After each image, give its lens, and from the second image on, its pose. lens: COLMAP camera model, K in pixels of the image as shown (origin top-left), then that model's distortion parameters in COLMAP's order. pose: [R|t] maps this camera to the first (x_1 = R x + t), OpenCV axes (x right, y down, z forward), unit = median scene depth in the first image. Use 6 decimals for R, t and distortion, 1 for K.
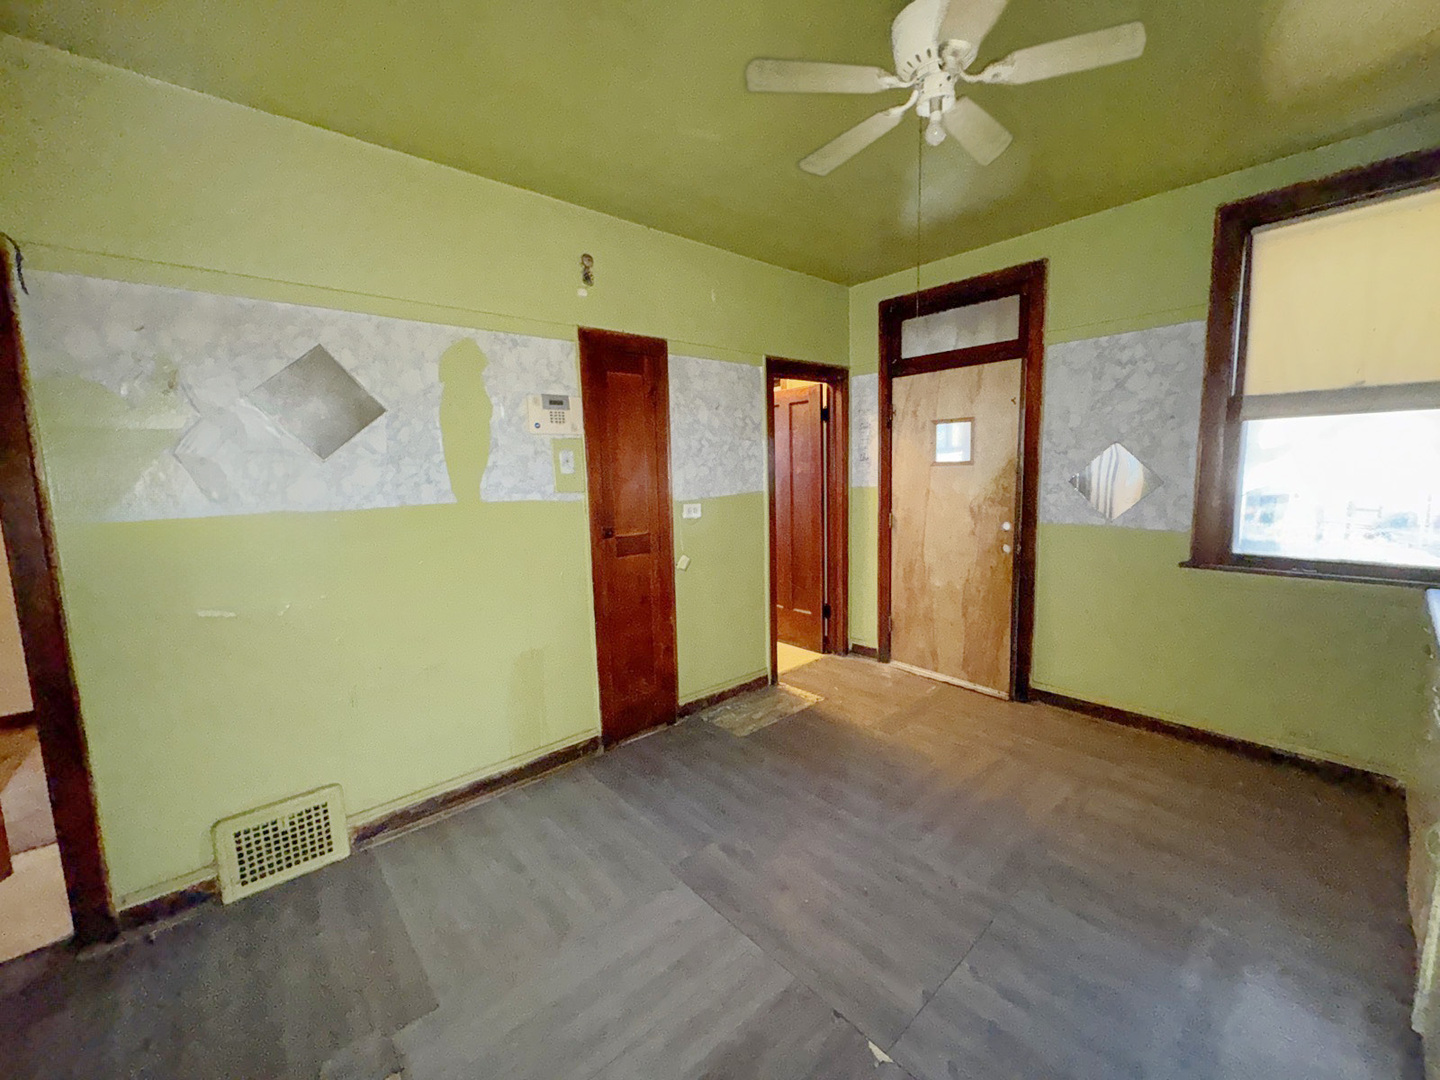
lens RADIAL K [[571.9, 0, 719.2], [0, 571.9, 538.2], [0, 0, 1]] dist [-0.000390, 0.000203]
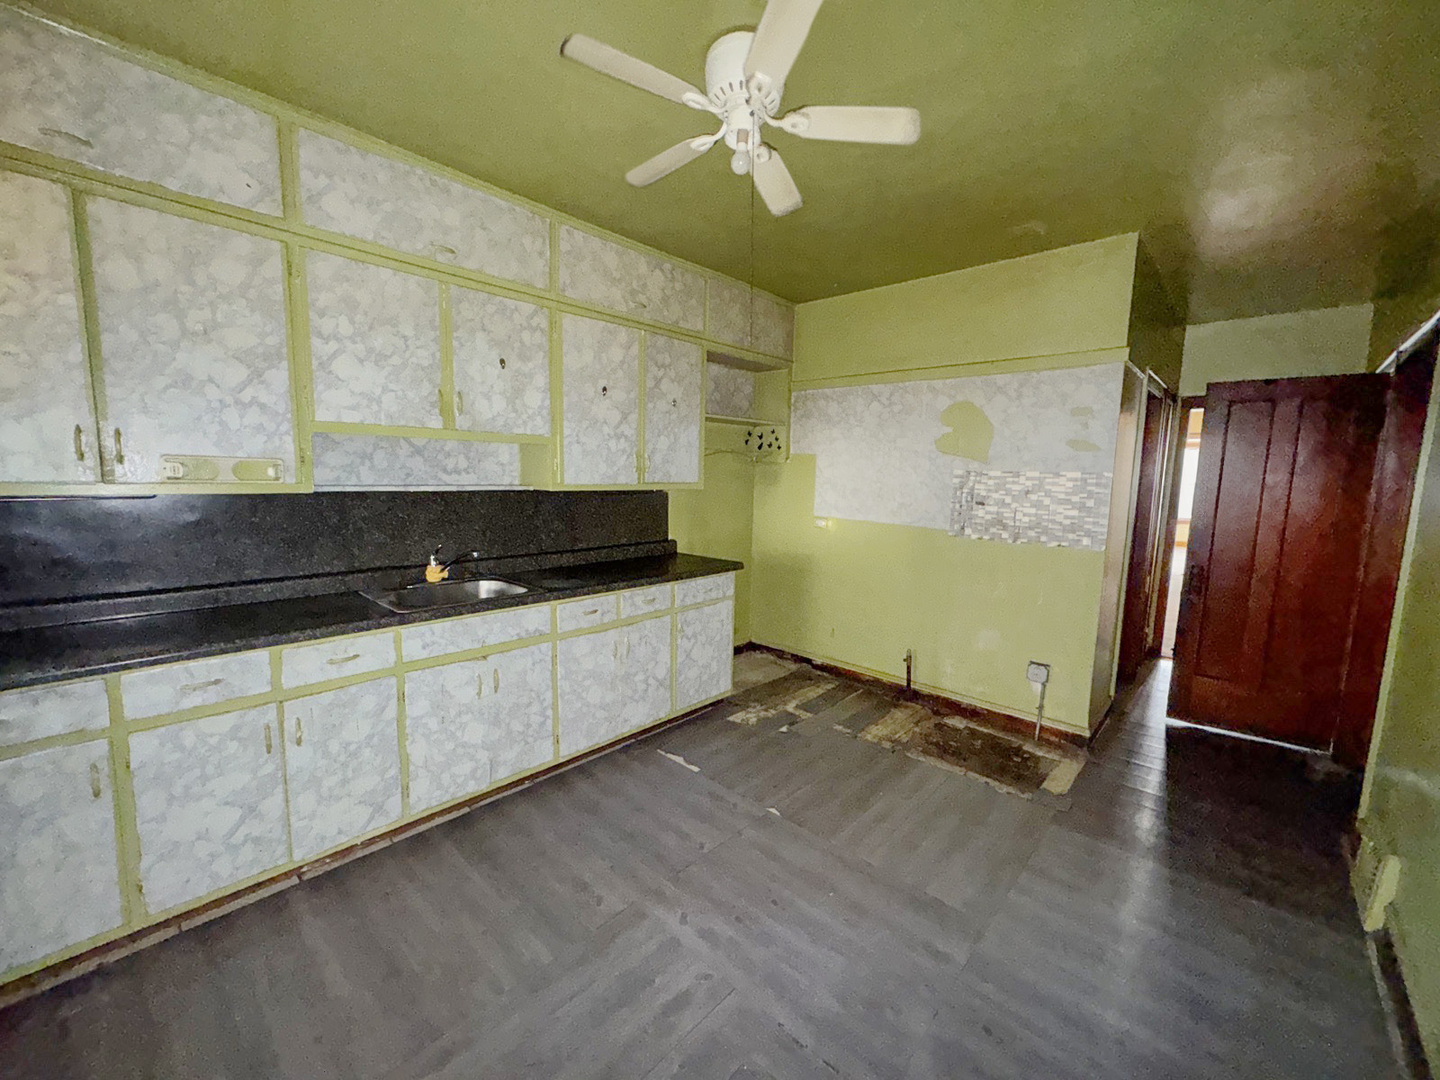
lens RADIAL K [[571.9, 0, 719.2], [0, 571.9, 538.2], [0, 0, 1]] dist [-0.000390, 0.000203]
pose [[-0.995396, 0.014383, -0.094765, 0.368623], [-0.009250, 0.969650, 0.244323, -0.206119], [0.095403, 0.244075, -0.965052, 1.513805]]
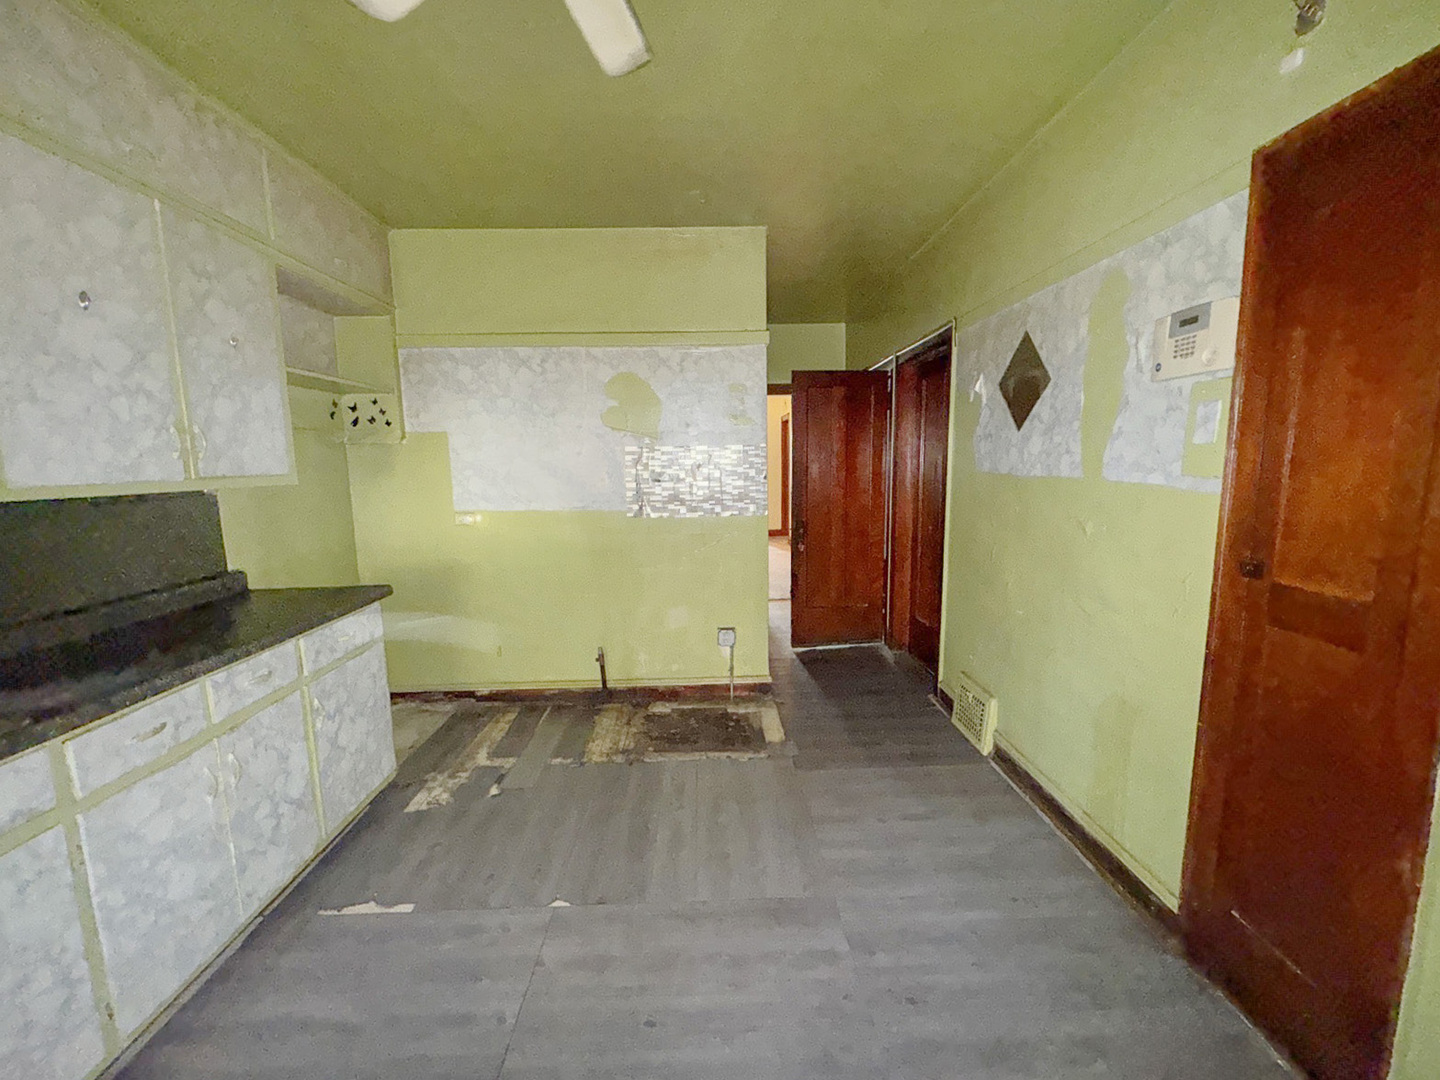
lens RADIAL K [[585.6, 0, 718.4], [0, 585.6, 538.0], [0, 0, 1]] dist [0.000348, 0.000363]
pose [[-0.644665, 0.136921, -0.752103, 0.574095], [-0.063301, 0.970890, 0.231009, -0.147077], [0.761840, 0.196533, -0.617232, 1.185533]]
